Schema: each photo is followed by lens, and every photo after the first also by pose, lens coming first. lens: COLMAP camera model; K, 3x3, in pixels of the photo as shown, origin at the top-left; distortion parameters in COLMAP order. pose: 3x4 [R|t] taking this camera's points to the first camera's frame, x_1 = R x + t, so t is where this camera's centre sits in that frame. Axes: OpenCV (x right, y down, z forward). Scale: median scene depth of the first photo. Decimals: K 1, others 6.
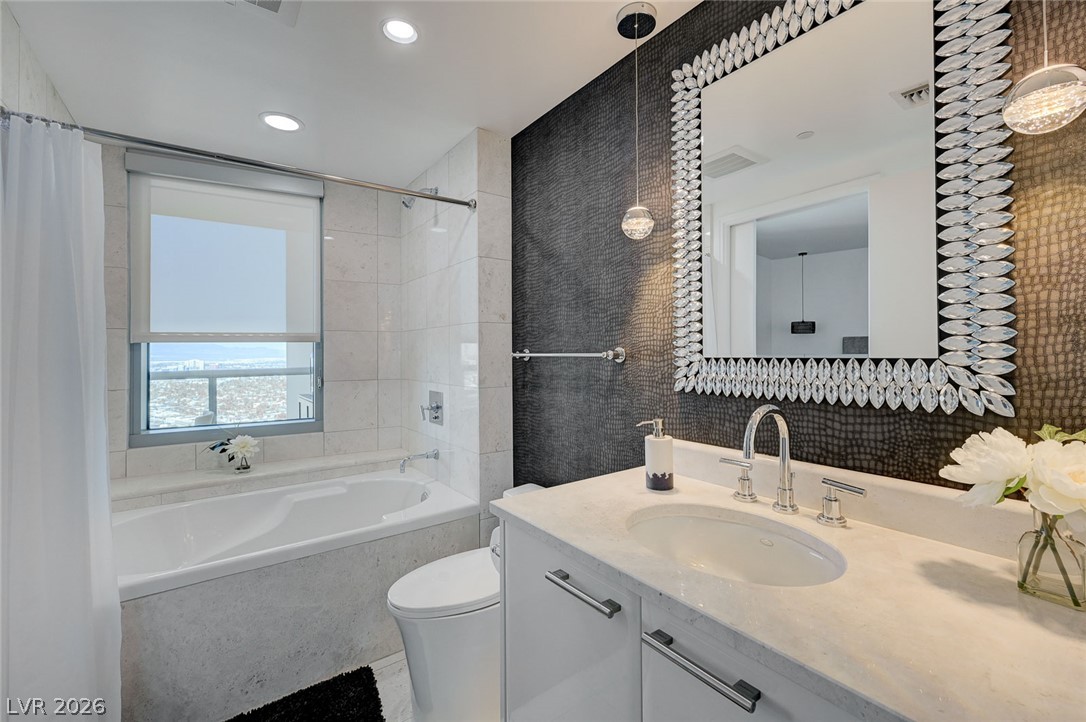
lens RADIAL K [[458.7, 0, 541.4], [0, 458.7, 350.0], [0, 0, 1]] dist [0.002908, 0.001145]
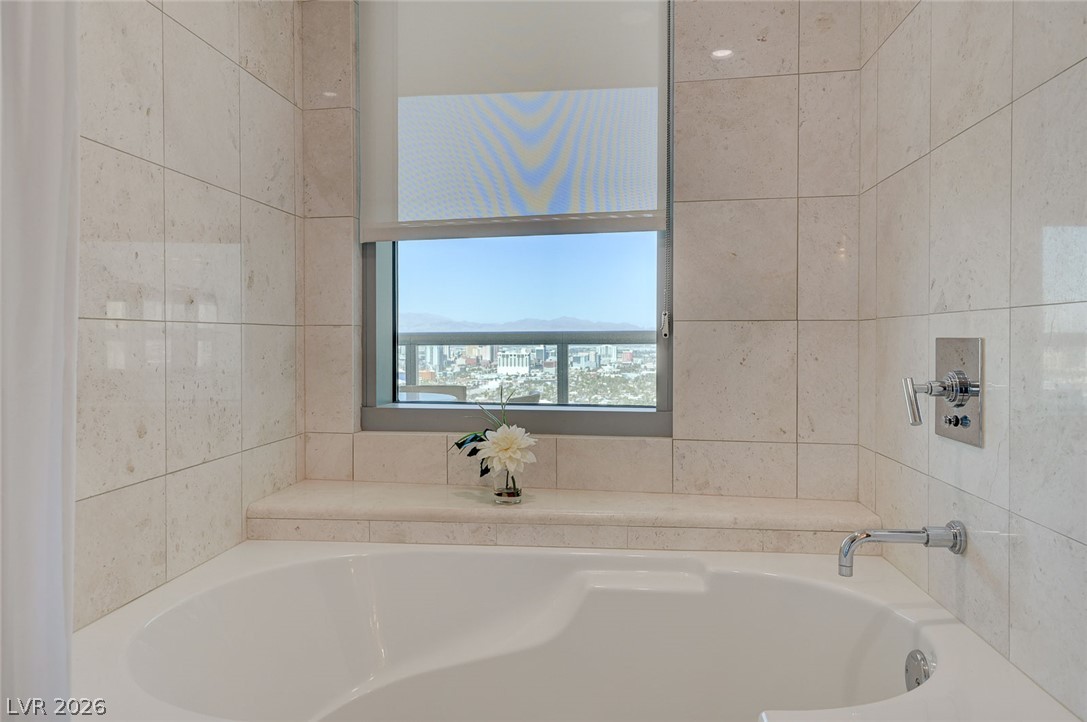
lens RADIAL K [[768.1, 0, 556.6], [0, 768.1, 341.2], [0, 0, 1]] dist [0.013646, 0.005683]
pose [[0.757436, 0.010503, -0.652825, -0.094845], [-0.003156, 0.999918, 0.012425, 0.088285], [0.652902, -0.007351, 0.757407, 0.425923]]
